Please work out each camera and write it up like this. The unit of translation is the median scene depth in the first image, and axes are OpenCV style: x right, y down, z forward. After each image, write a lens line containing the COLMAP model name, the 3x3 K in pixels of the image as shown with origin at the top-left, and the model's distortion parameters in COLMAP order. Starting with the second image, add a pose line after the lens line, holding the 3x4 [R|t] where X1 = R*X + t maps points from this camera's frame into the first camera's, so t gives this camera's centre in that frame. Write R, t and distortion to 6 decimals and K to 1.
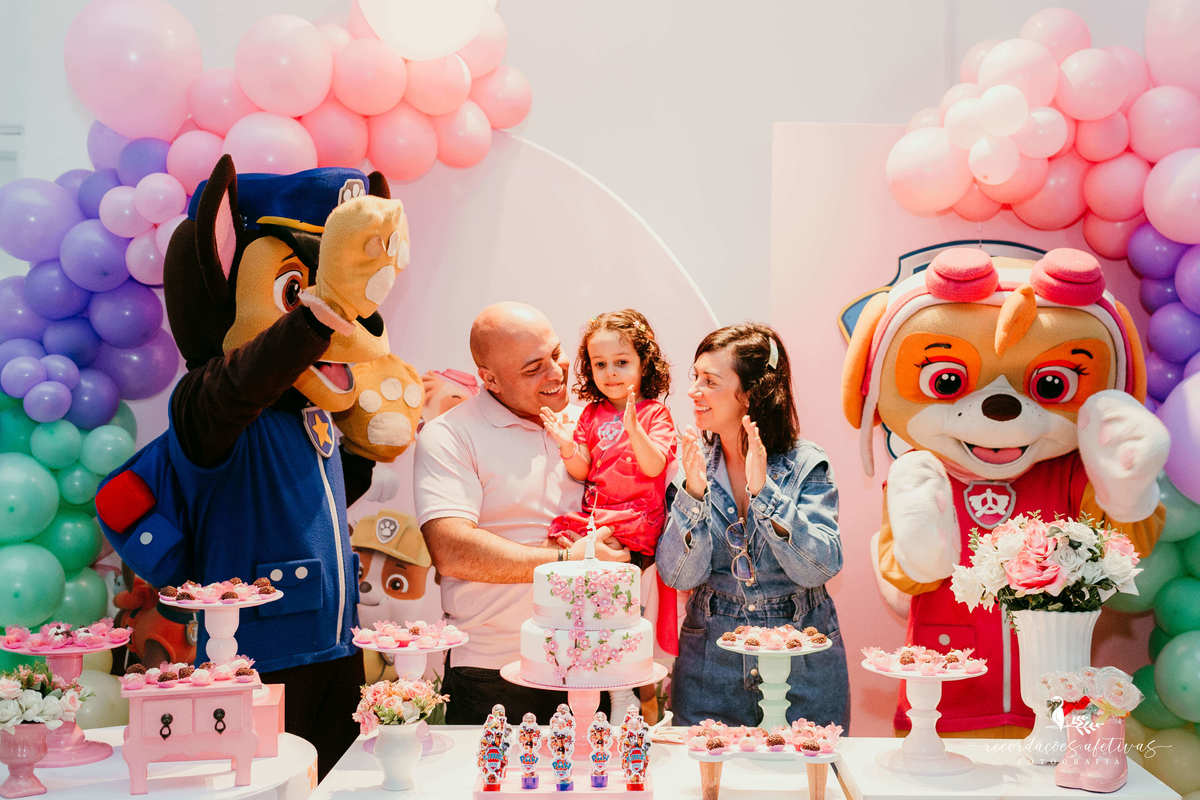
lens RADIAL K [[1437.2, 0, 651.7], [0, 1437.2, 369.5], [0, 0, 1]] dist [0.002450, 0.007021]
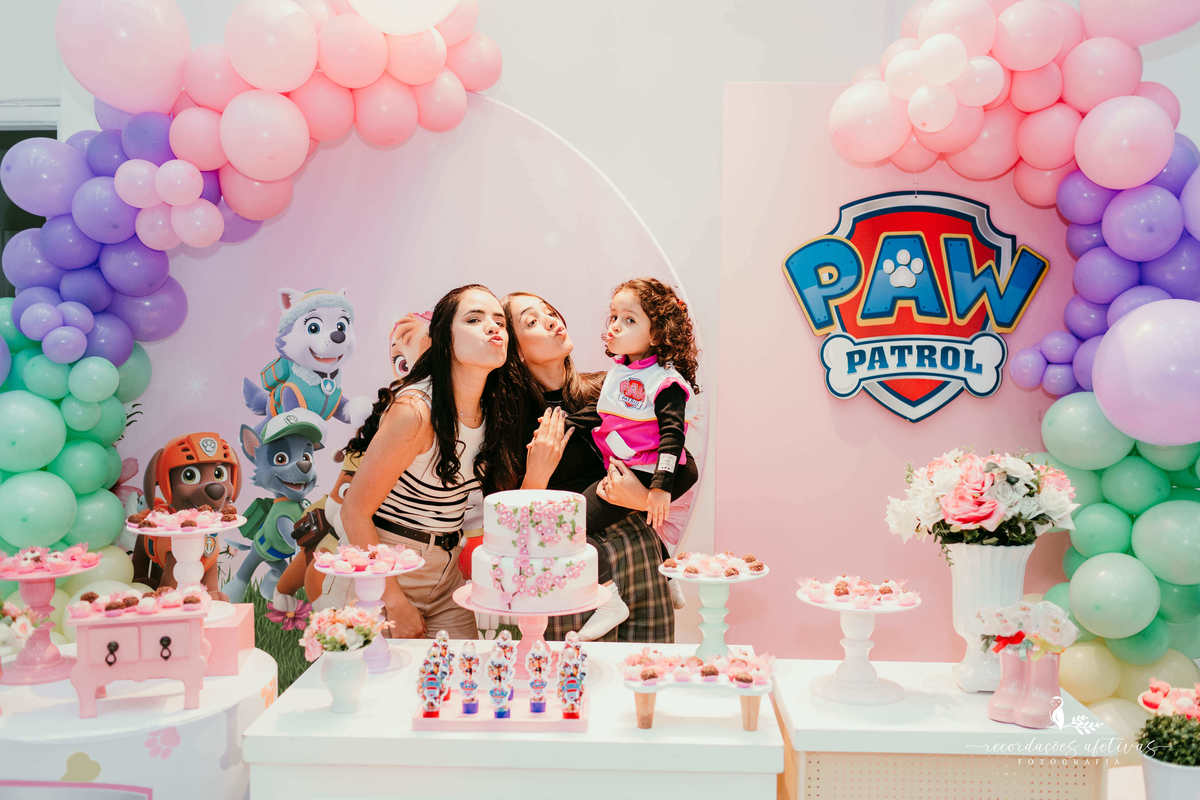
lens RADIAL K [[1096.7, 0, 600.0], [0, 1096.7, 400.0], [0, 0, 1]] dist [0.007459, -0.007032]
pose [[0.999021, 0.001566, -0.044218, 0.040041], [0.001499, 0.997602, 0.069196, 0.012456], [0.044220, -0.069195, 0.996623, 0.221539]]
